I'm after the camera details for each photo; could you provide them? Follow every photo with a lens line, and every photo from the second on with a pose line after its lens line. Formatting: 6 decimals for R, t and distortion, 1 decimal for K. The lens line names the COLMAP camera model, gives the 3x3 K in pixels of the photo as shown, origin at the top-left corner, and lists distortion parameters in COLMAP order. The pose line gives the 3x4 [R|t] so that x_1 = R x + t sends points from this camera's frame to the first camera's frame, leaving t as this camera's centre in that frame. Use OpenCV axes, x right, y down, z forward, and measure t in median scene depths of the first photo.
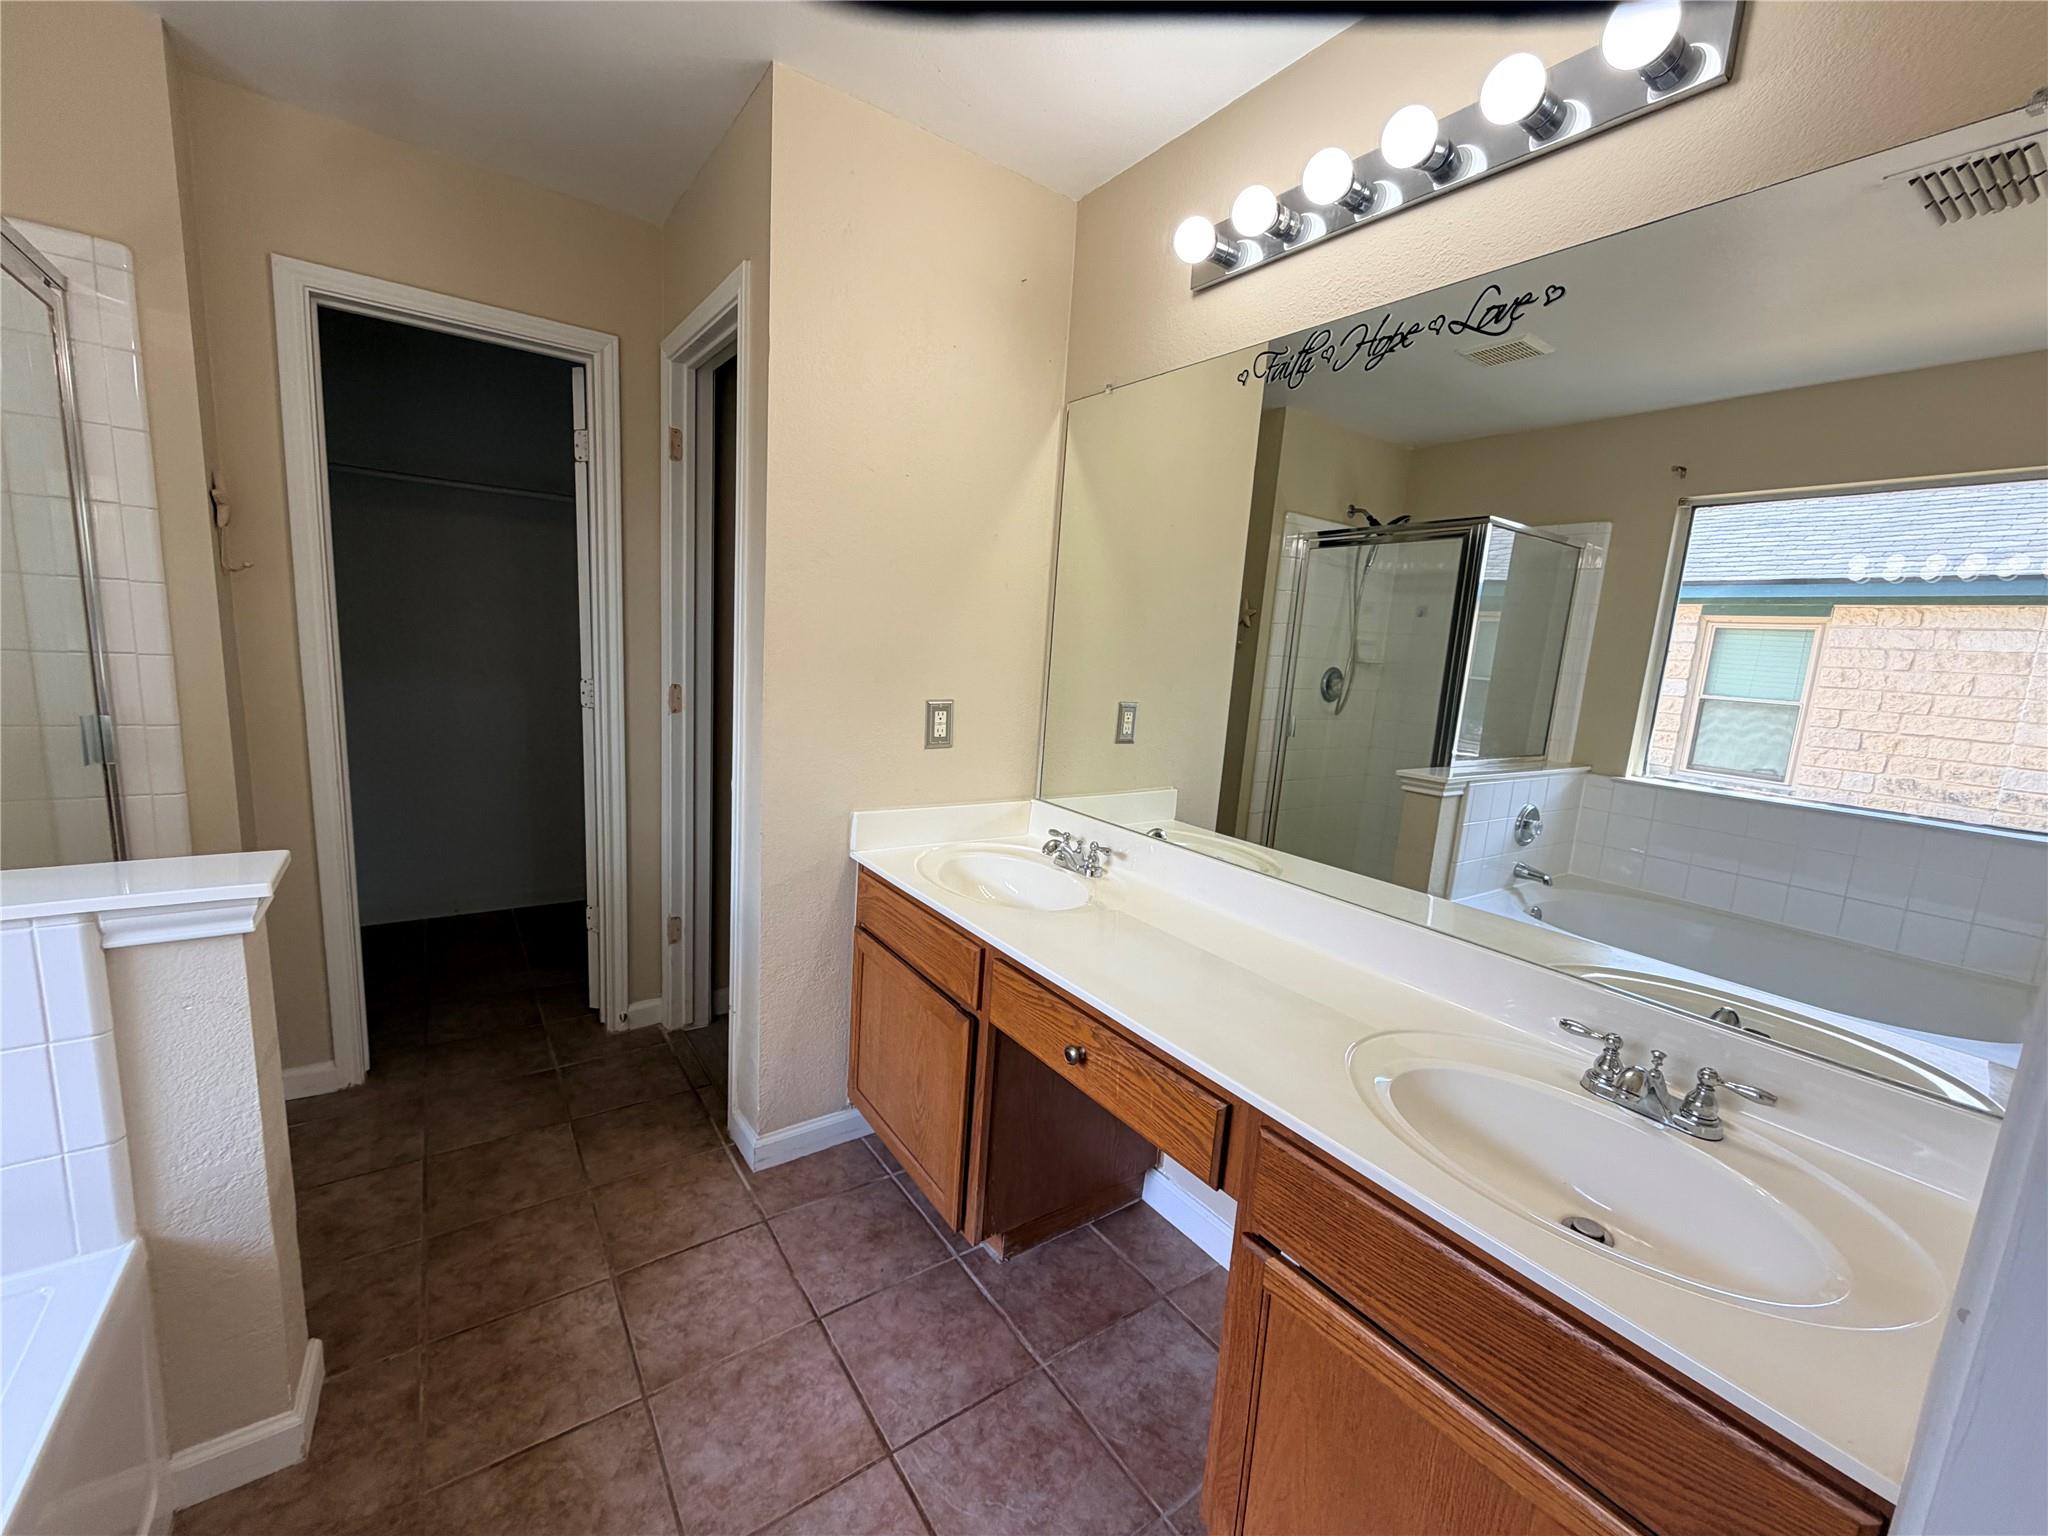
lens RADIAL K [[816.2, 0, 1020.7], [0, 816.2, 769.3], [0, 0, 1]] dist [0.002495, -0.000269]
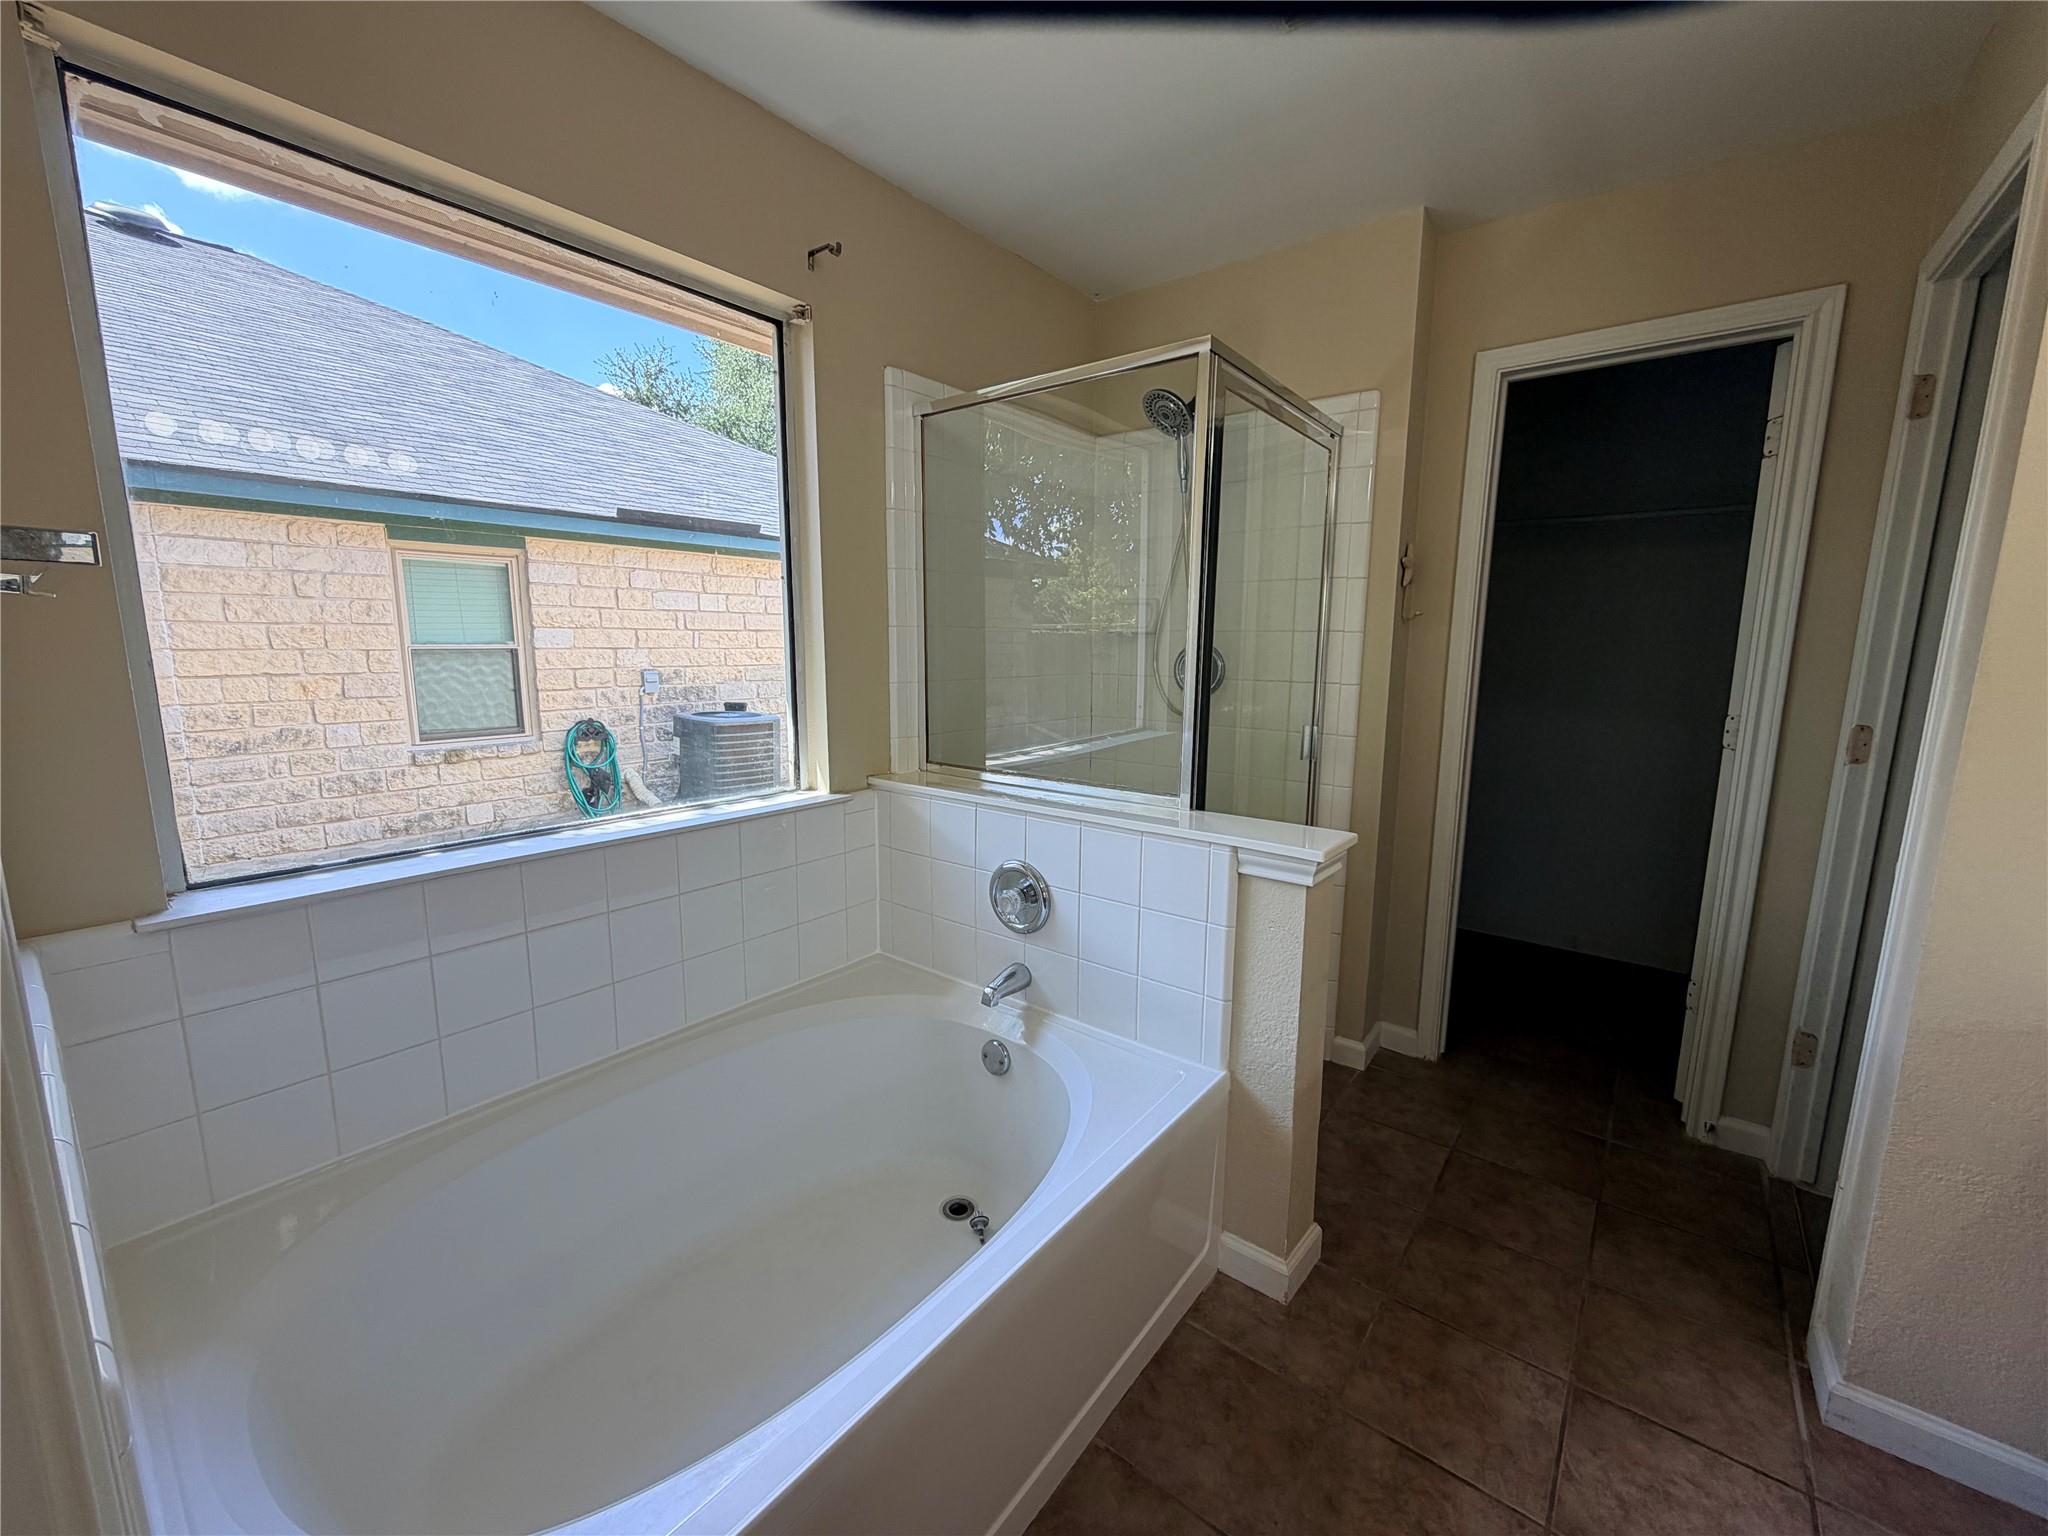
lens RADIAL K [[816.2, 0, 1018.5], [0, 816.2, 770.2], [0, 0, 1]] dist [0.002495, -0.000269]
pose [[0.276325, 0.091425, -0.956706, 0.107673], [-0.141806, 0.988448, 0.053501, 0.006435], [0.950545, 0.120883, 0.286098, 0.095119]]
